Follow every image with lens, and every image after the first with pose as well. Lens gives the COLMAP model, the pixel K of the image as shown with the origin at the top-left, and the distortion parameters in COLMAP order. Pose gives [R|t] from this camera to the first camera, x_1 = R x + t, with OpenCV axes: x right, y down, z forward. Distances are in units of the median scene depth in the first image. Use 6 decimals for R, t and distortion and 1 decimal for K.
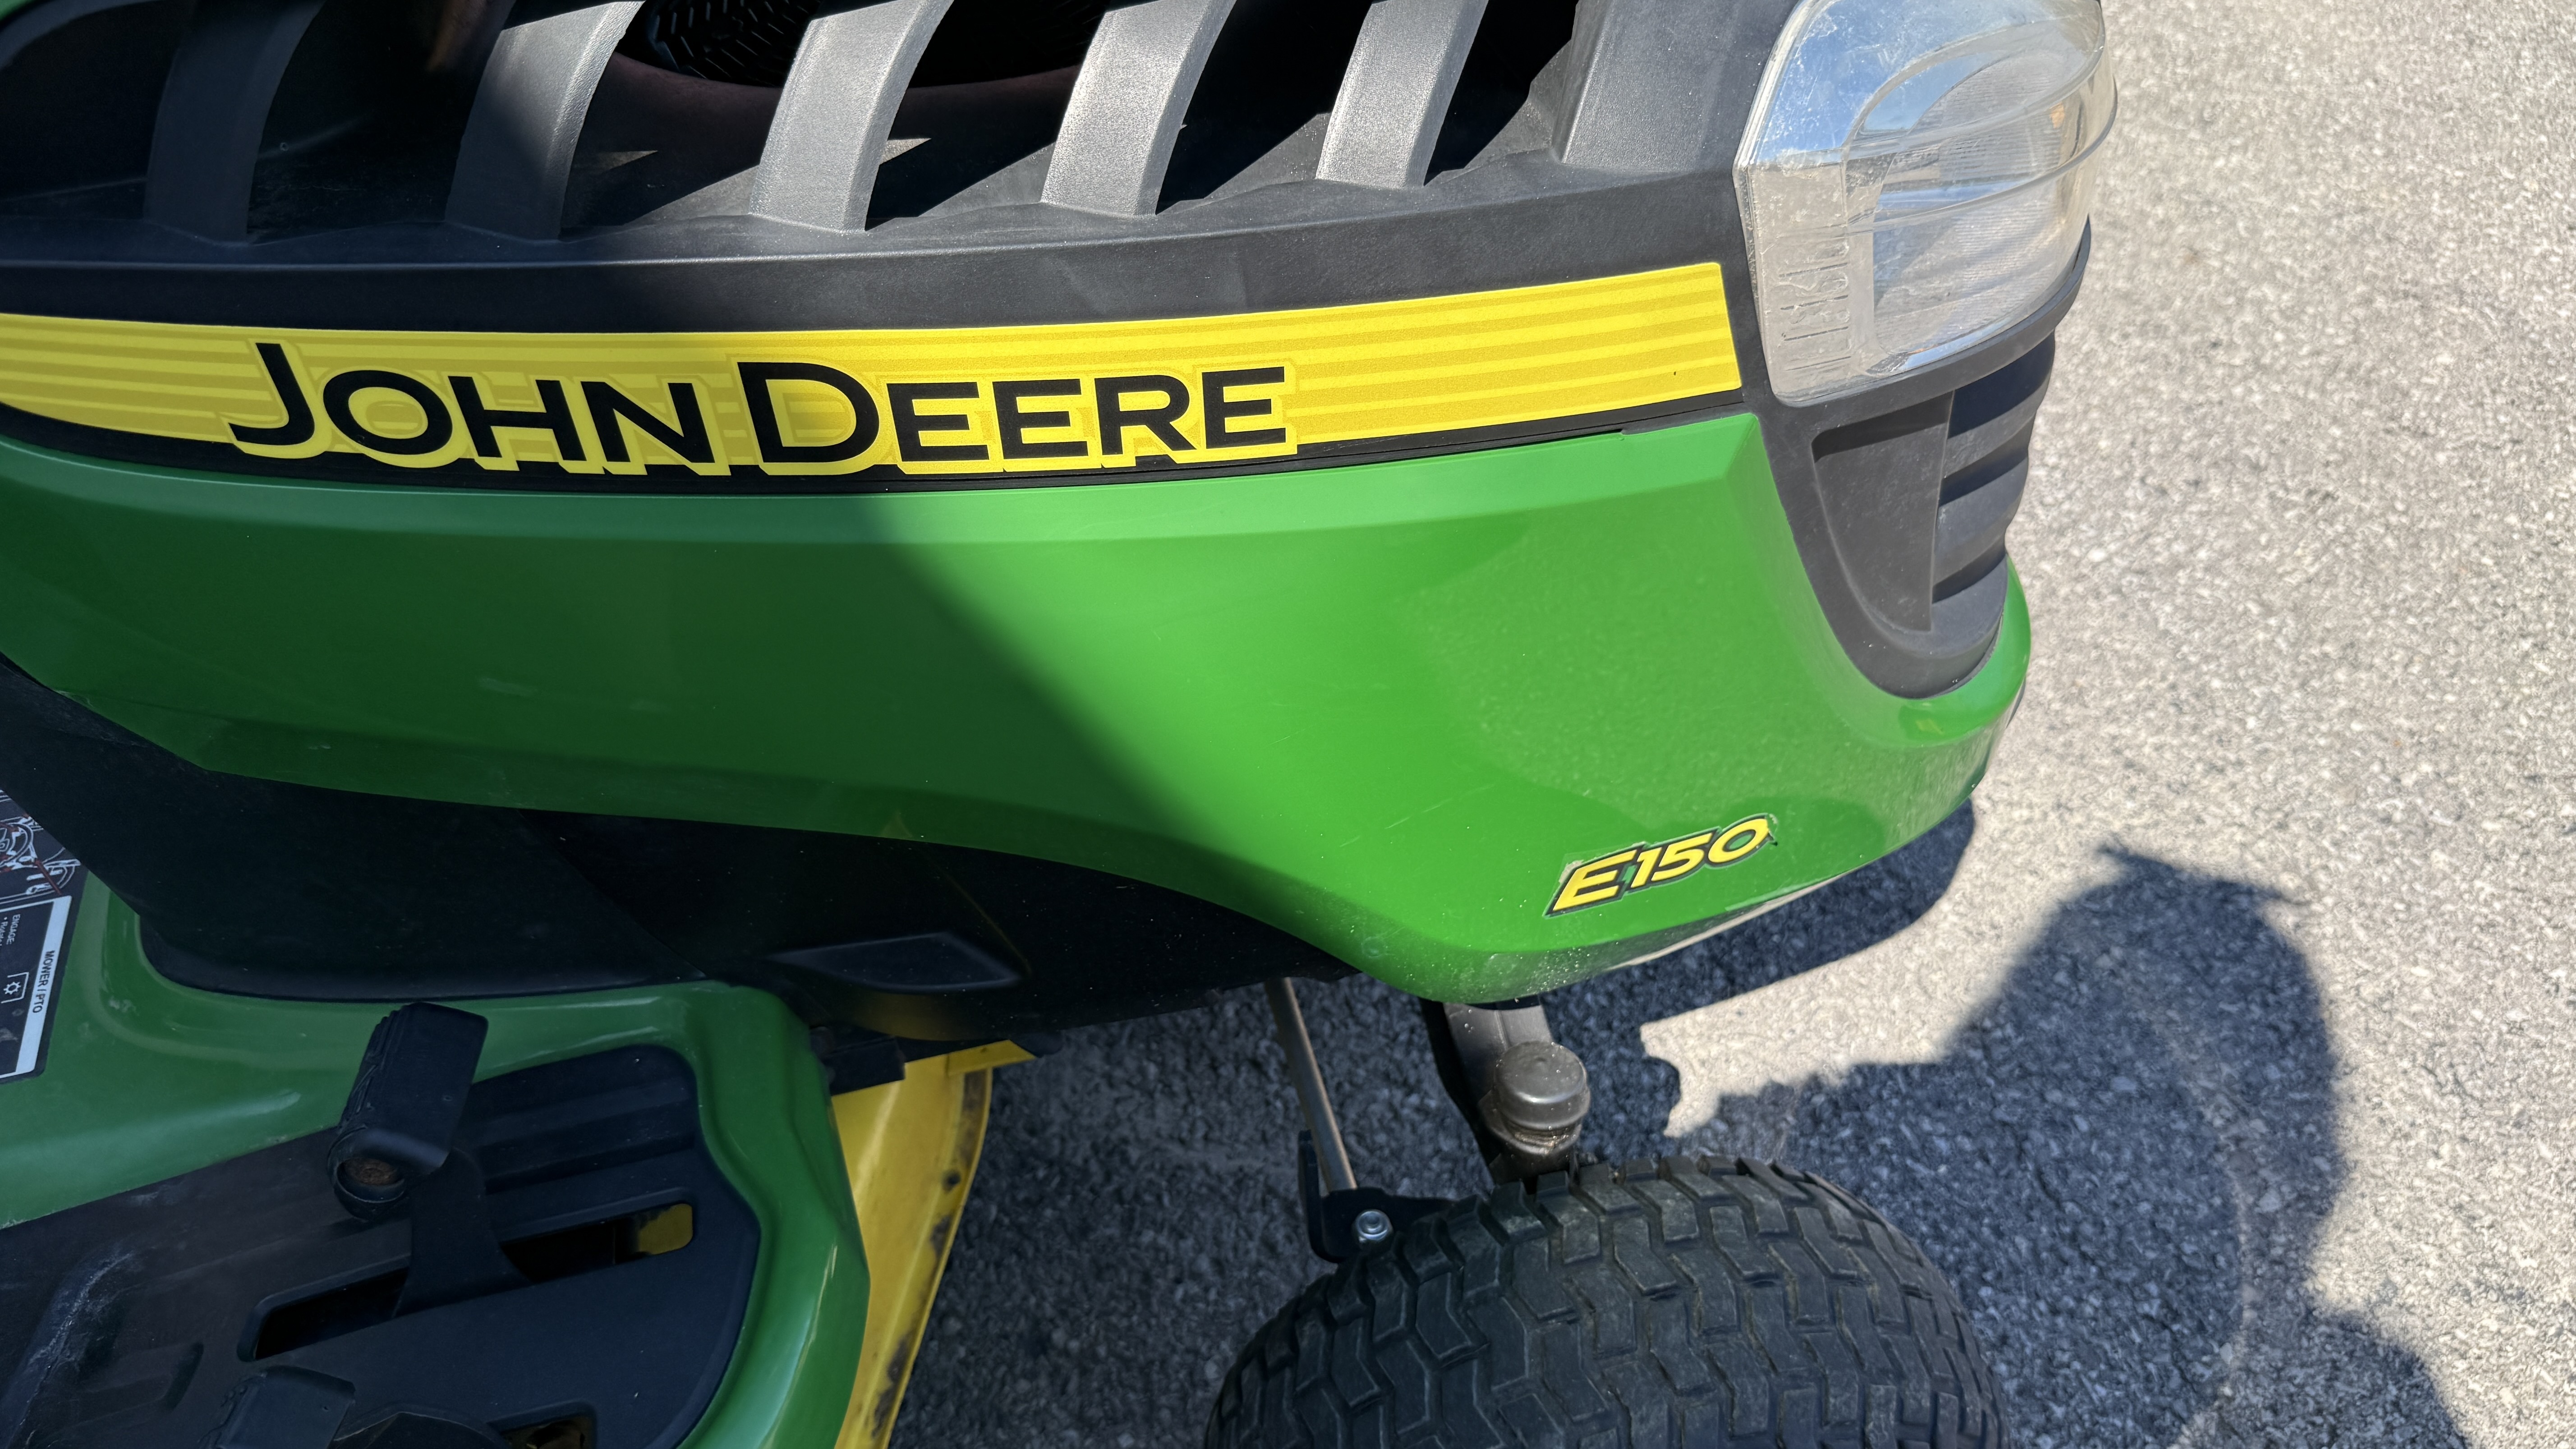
lens RADIAL K [[1815.8, 0, 1283.7], [0, 1815.8, 710.7], [0, 0, 1]] dist [0.035206, -0.064036]
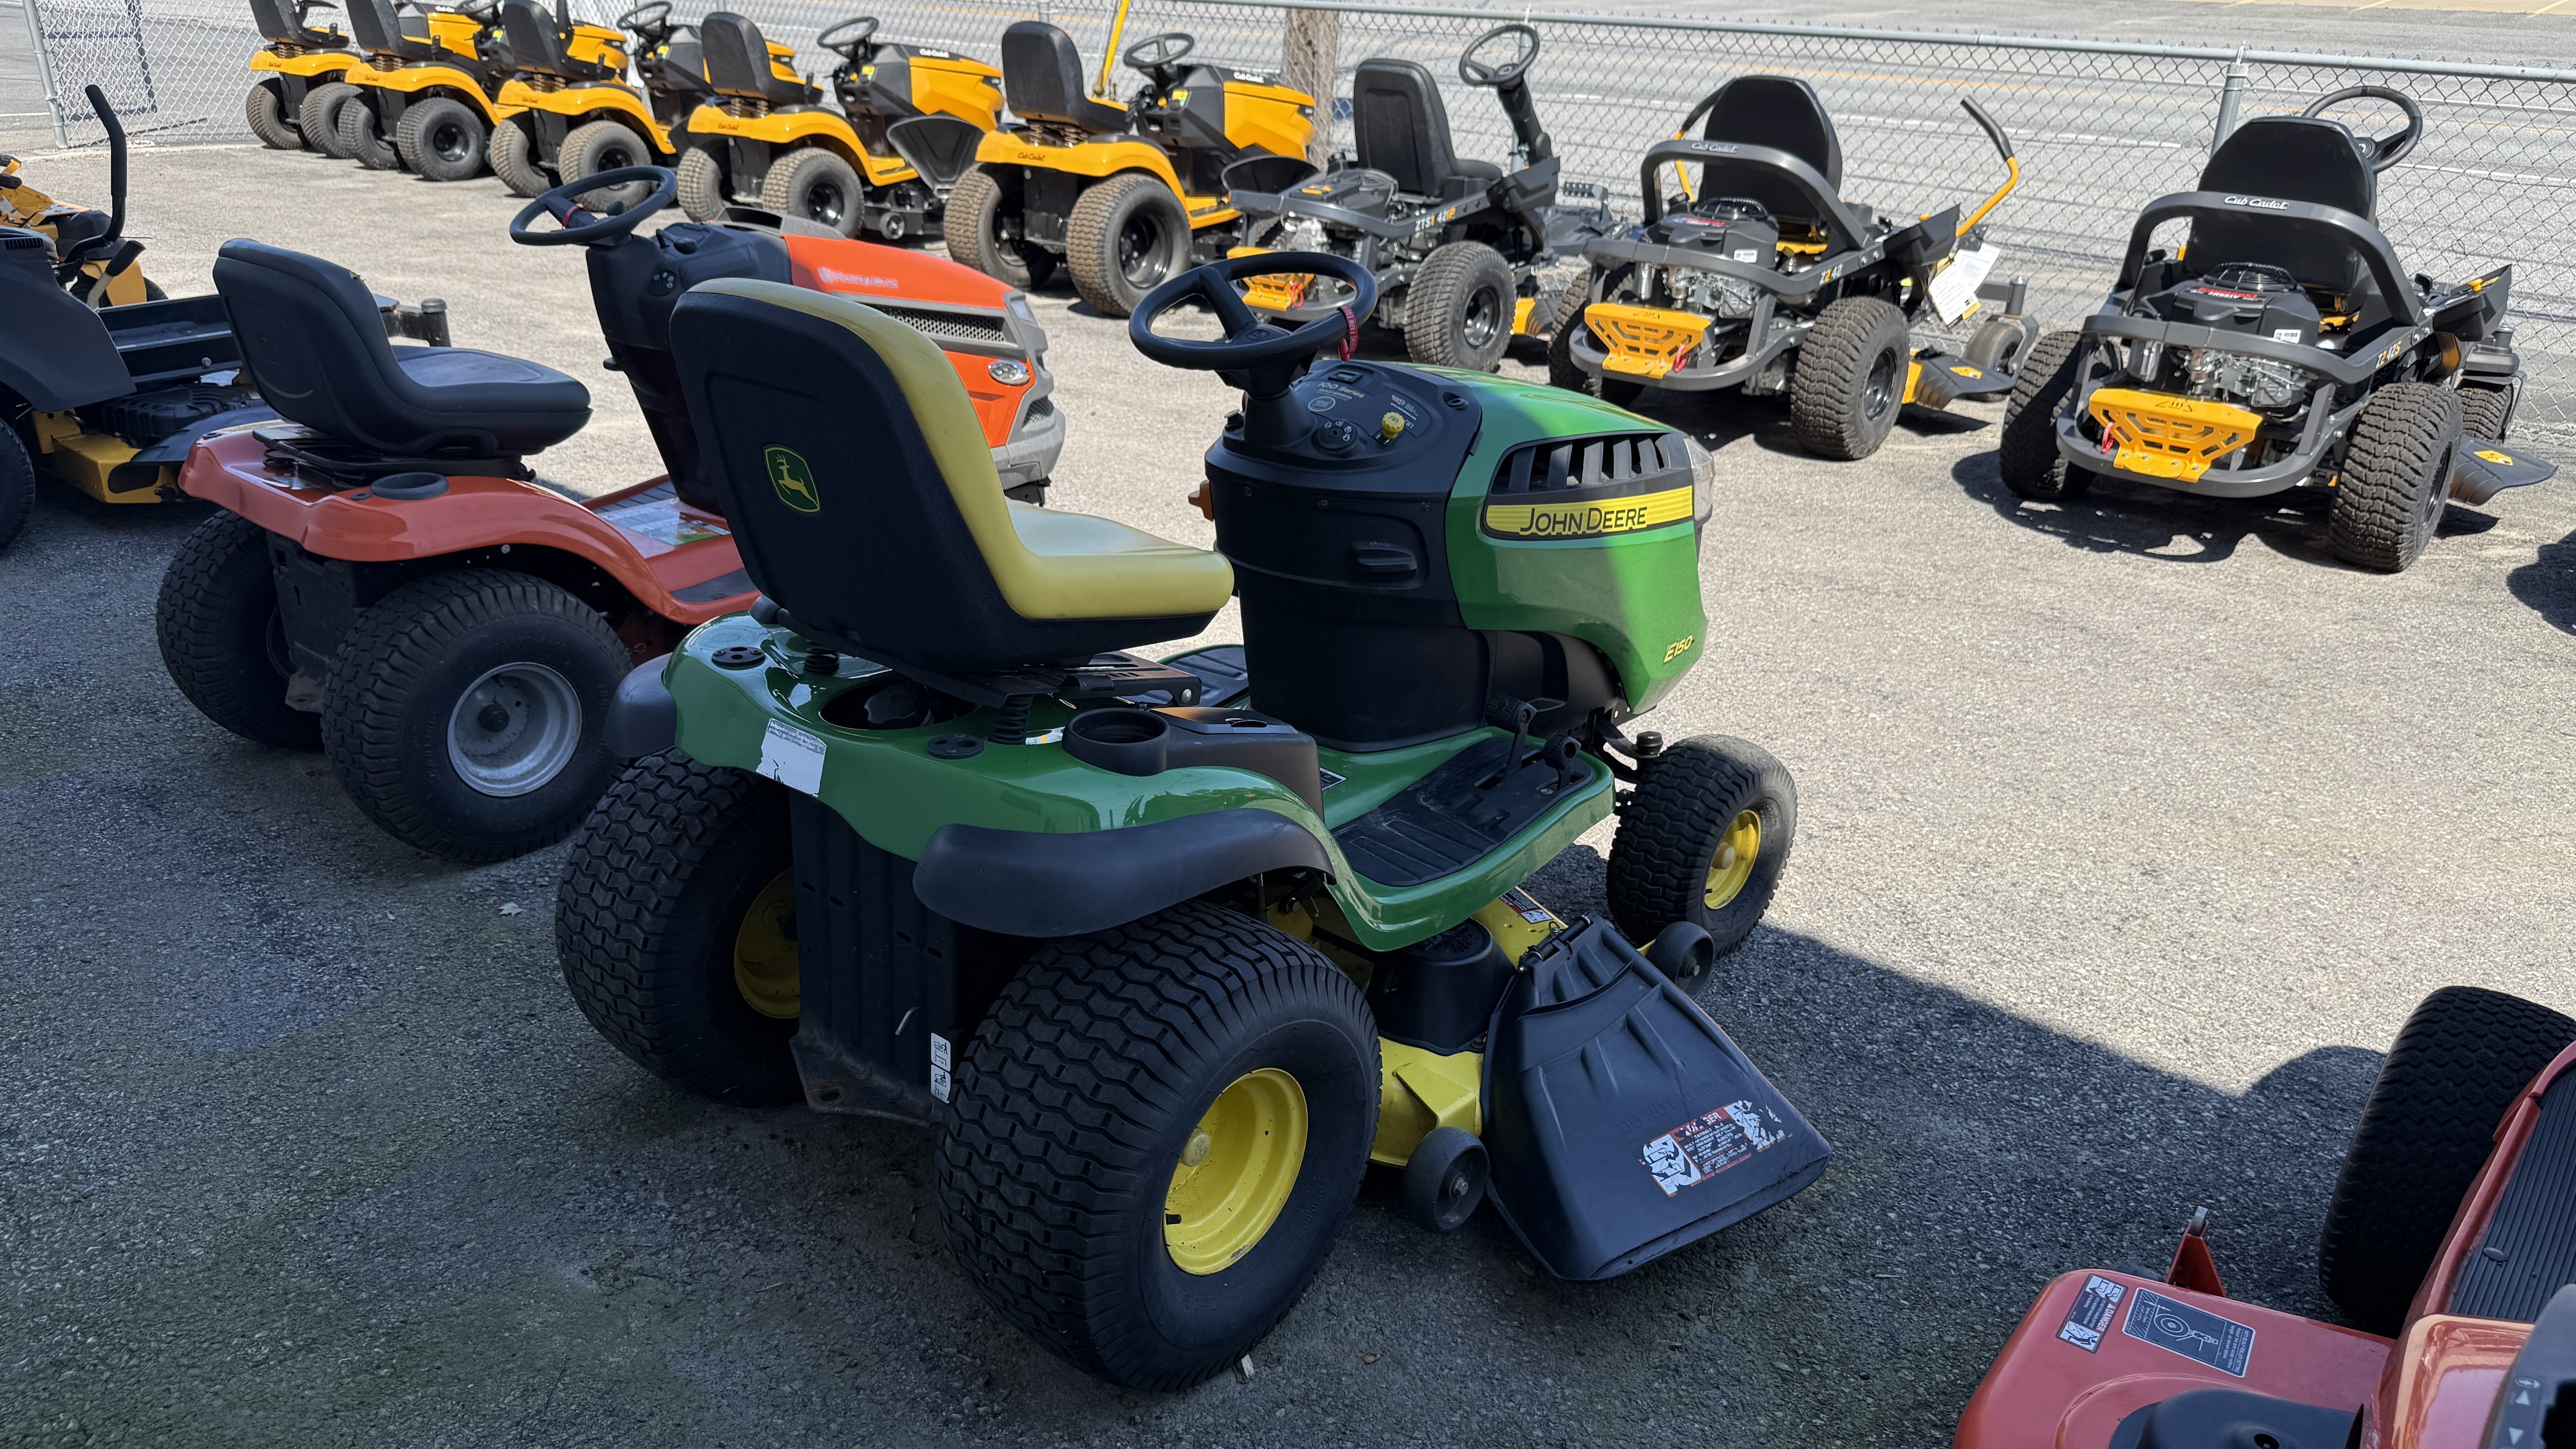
lens RADIAL K [[1815.8, 0, 1267.3], [0, 1815.8, 734.6], [0, 0, 1]] dist [0.035206, -0.064036]
pose [[0.828573, -0.161677, 0.536029, -3.730714], [0.344431, 0.901990, -0.260349, 1.356594], [-0.441400, 0.400343, 0.803051, -2.393721]]
